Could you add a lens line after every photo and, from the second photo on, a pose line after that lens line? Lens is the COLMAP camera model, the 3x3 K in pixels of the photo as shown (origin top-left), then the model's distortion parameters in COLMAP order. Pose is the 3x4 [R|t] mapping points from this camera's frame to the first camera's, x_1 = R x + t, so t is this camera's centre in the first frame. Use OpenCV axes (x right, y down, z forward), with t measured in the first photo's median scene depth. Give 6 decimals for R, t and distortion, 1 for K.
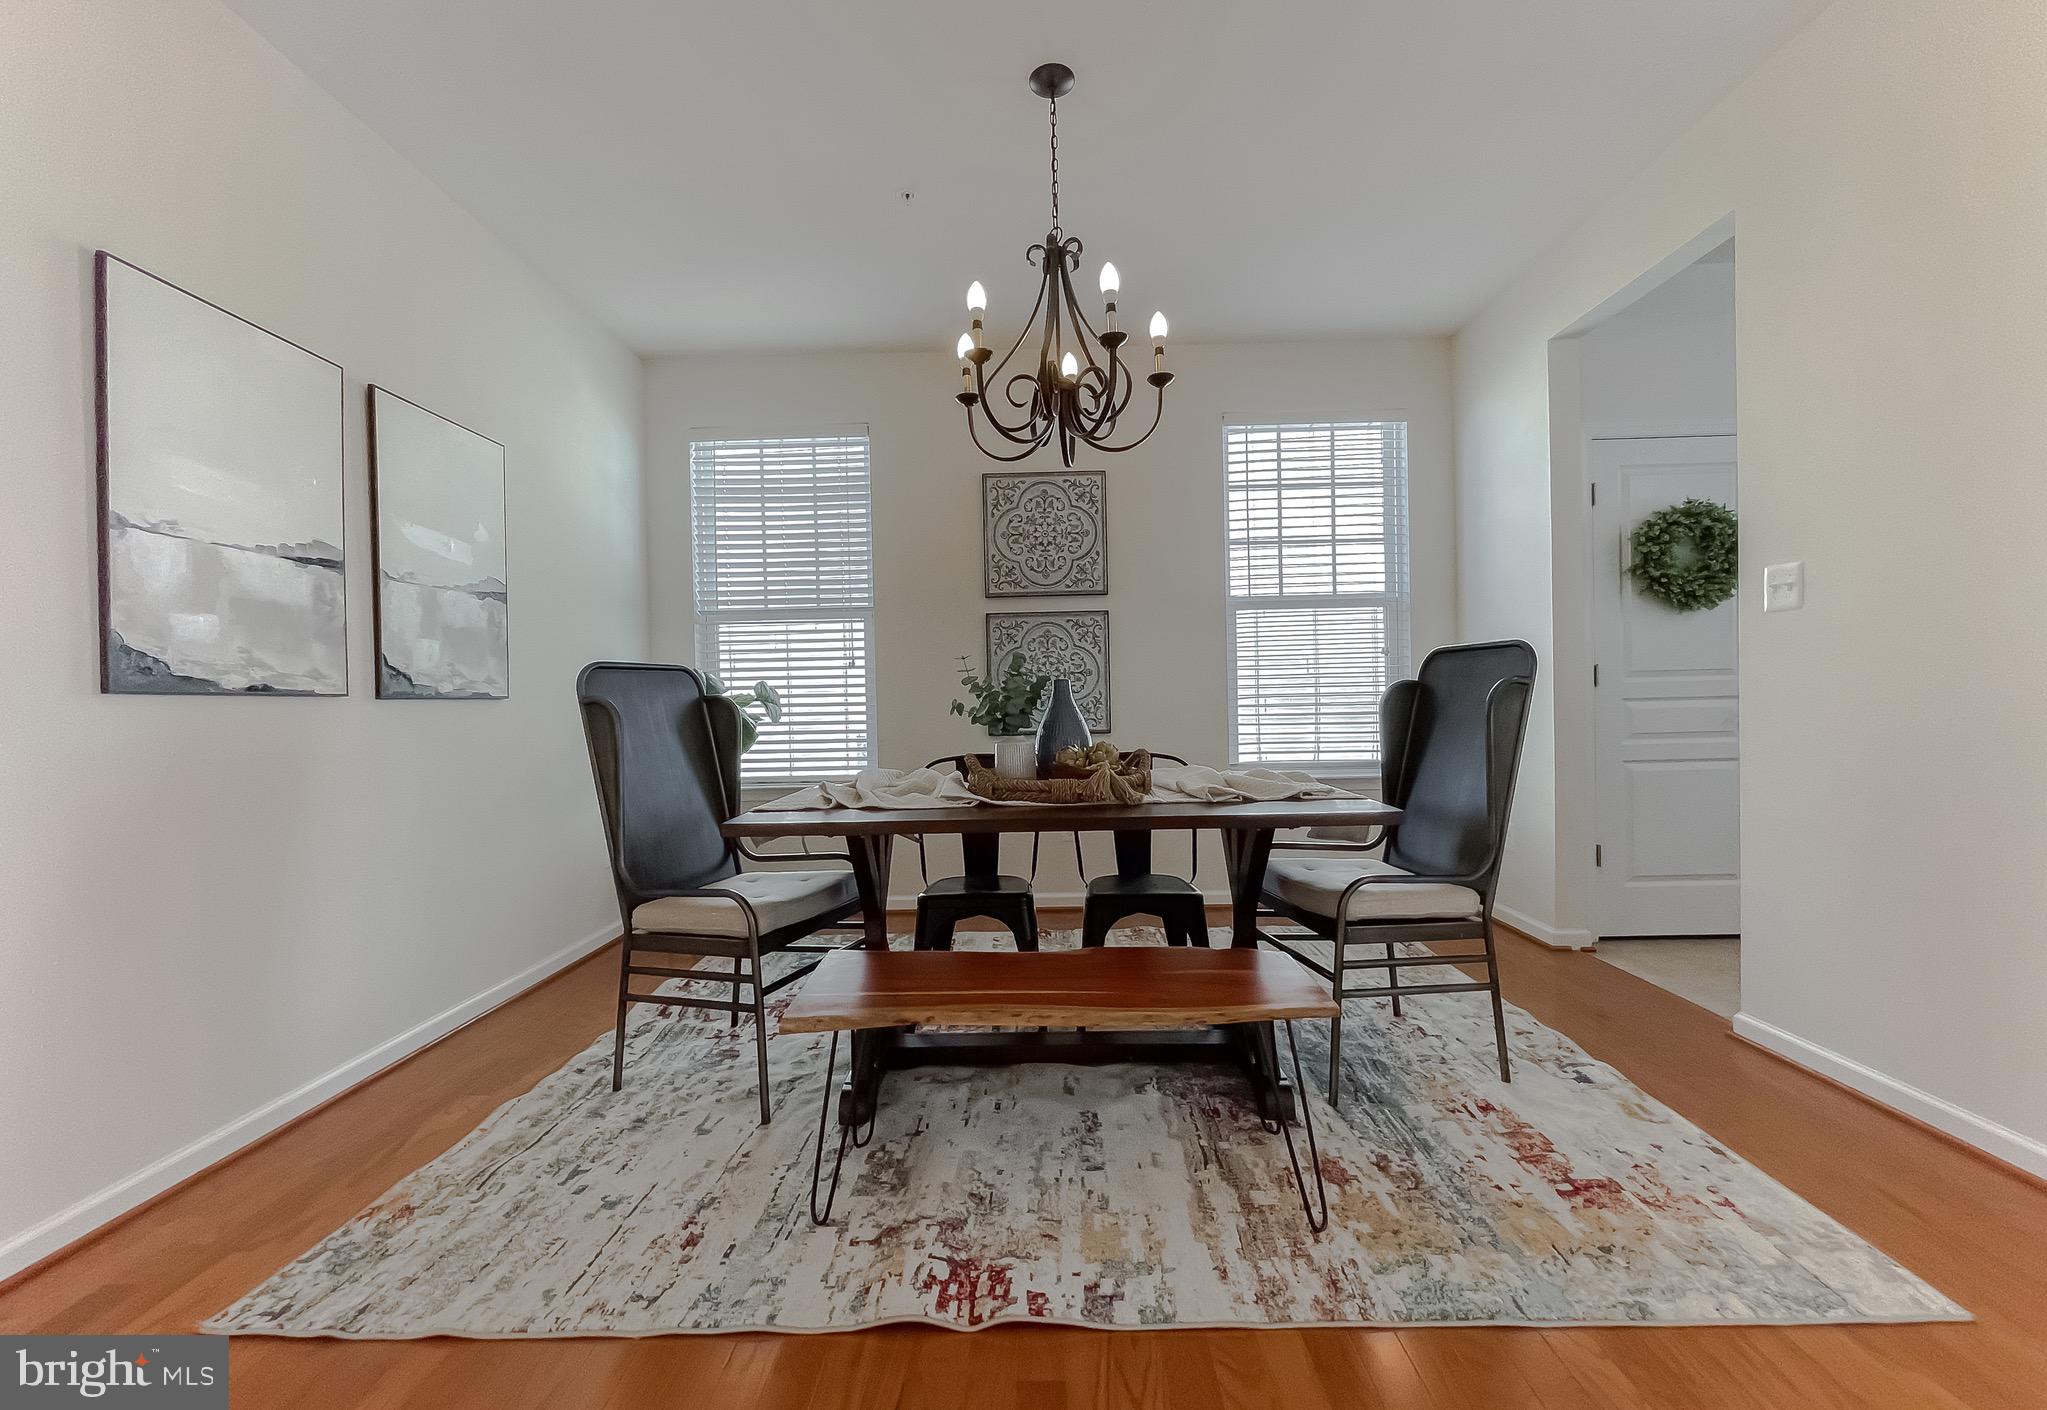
lens RADIAL K [[845.6, 0, 1024.9], [0, 845.6, 716.1], [0, 0, 1]] dist [-0.002084, -0.000075]
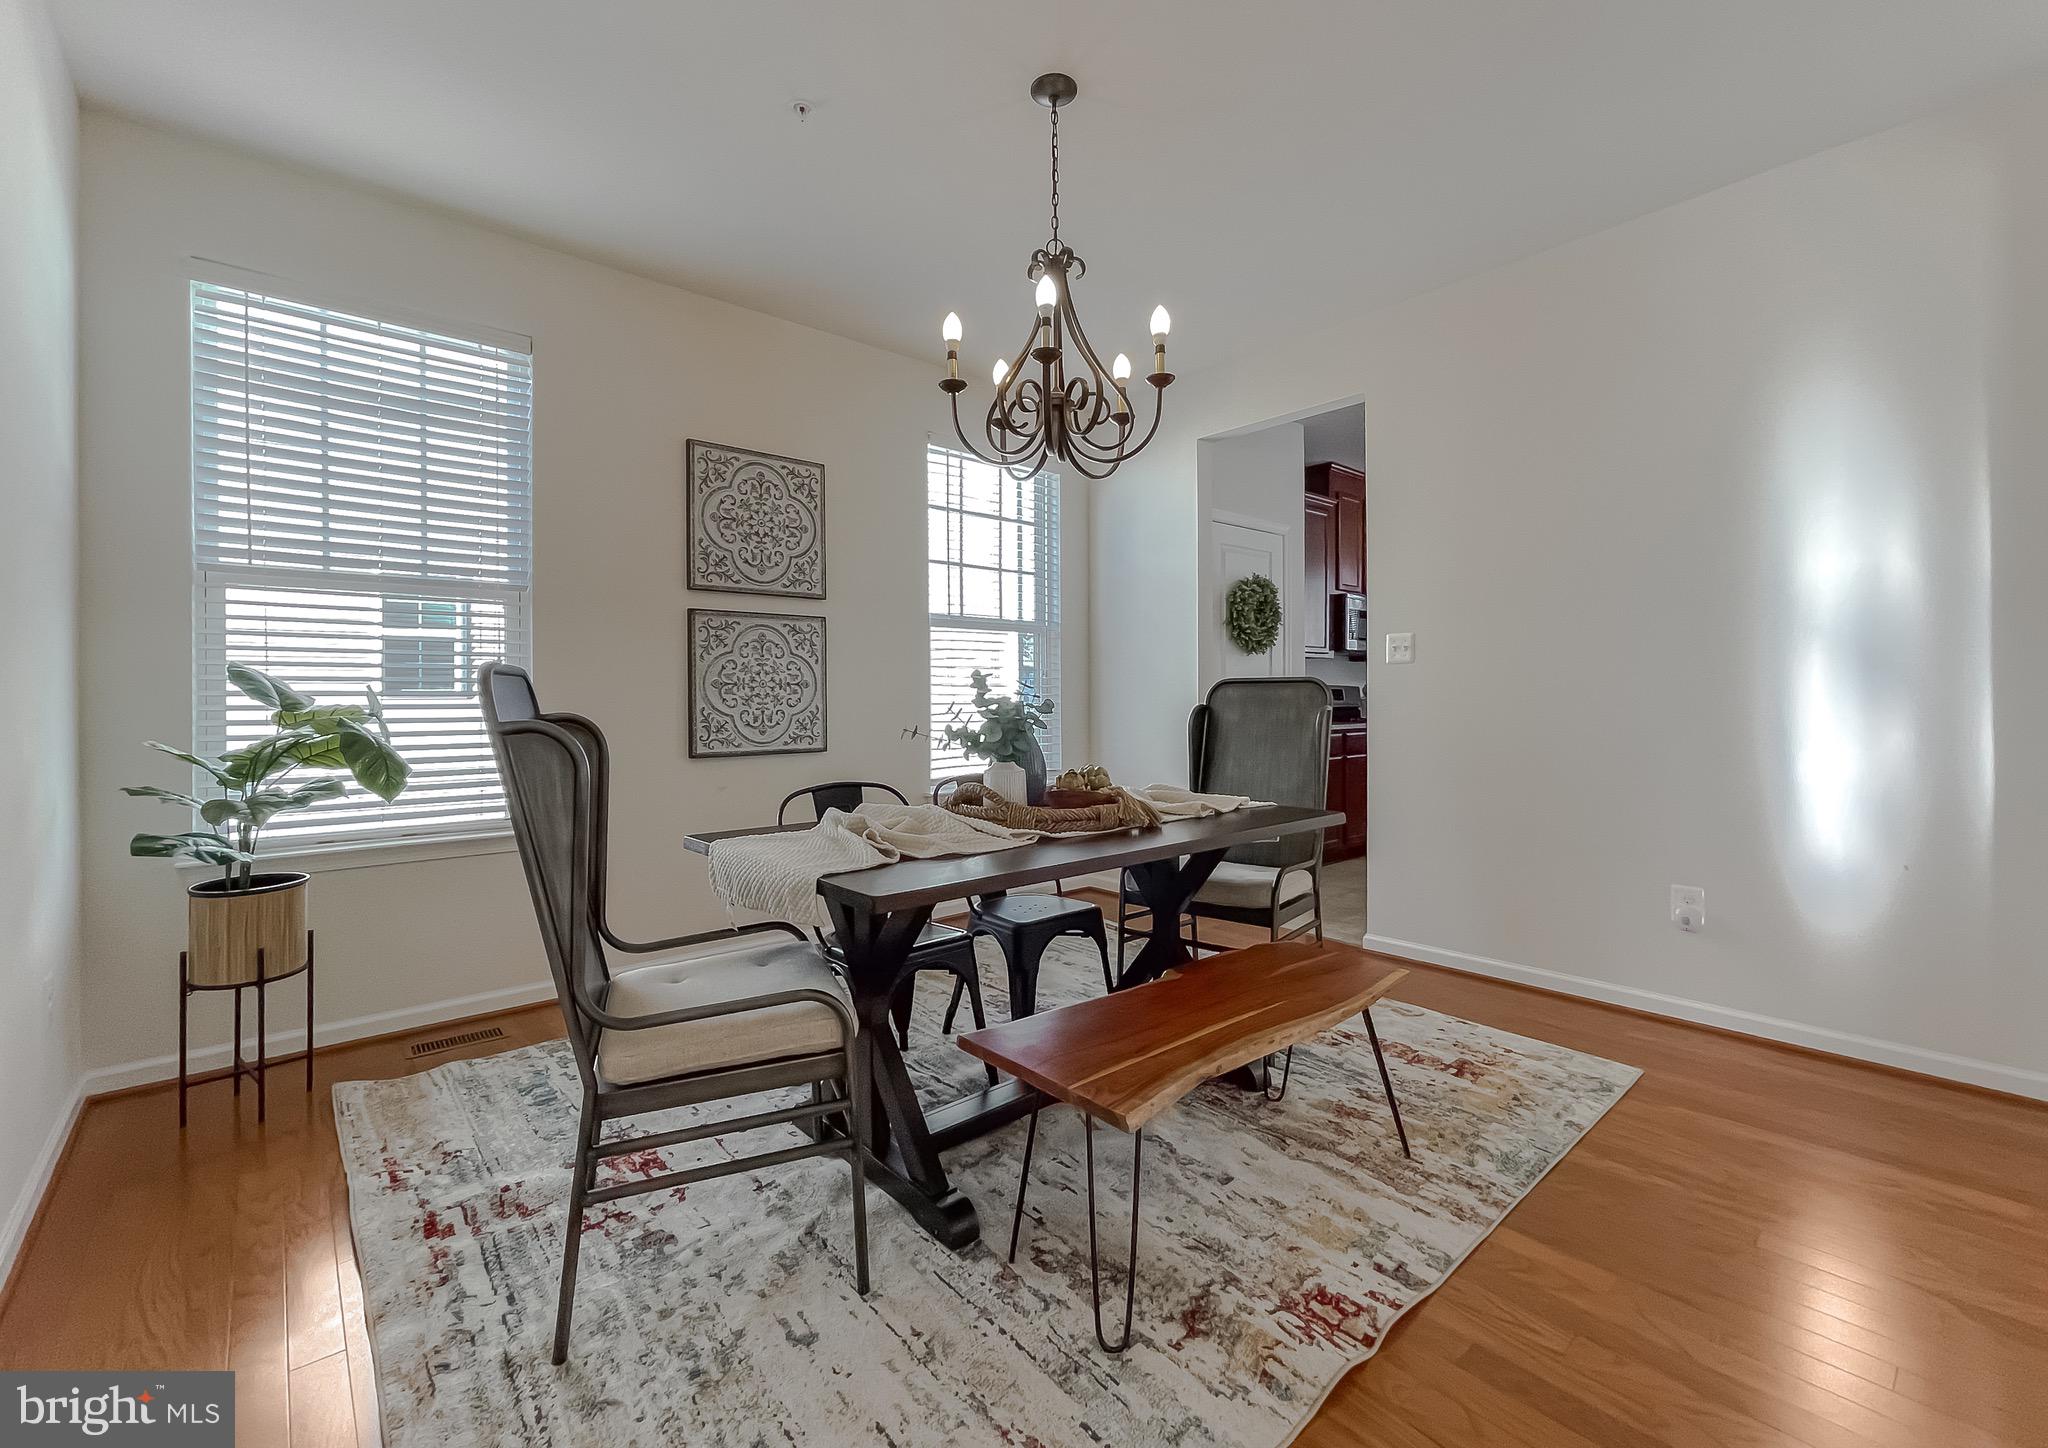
lens RADIAL K [[864.3, 0, 1017.3], [0, 864.3, 700.4], [0, 0, 1]] dist [-0.004321, 0.000048]
pose [[0.743190, 0.015966, 0.668890, -0.371344], [0.001152, 0.999683, -0.025142, -0.011279], [-0.669079, 0.019456, 0.742936, 0.169985]]
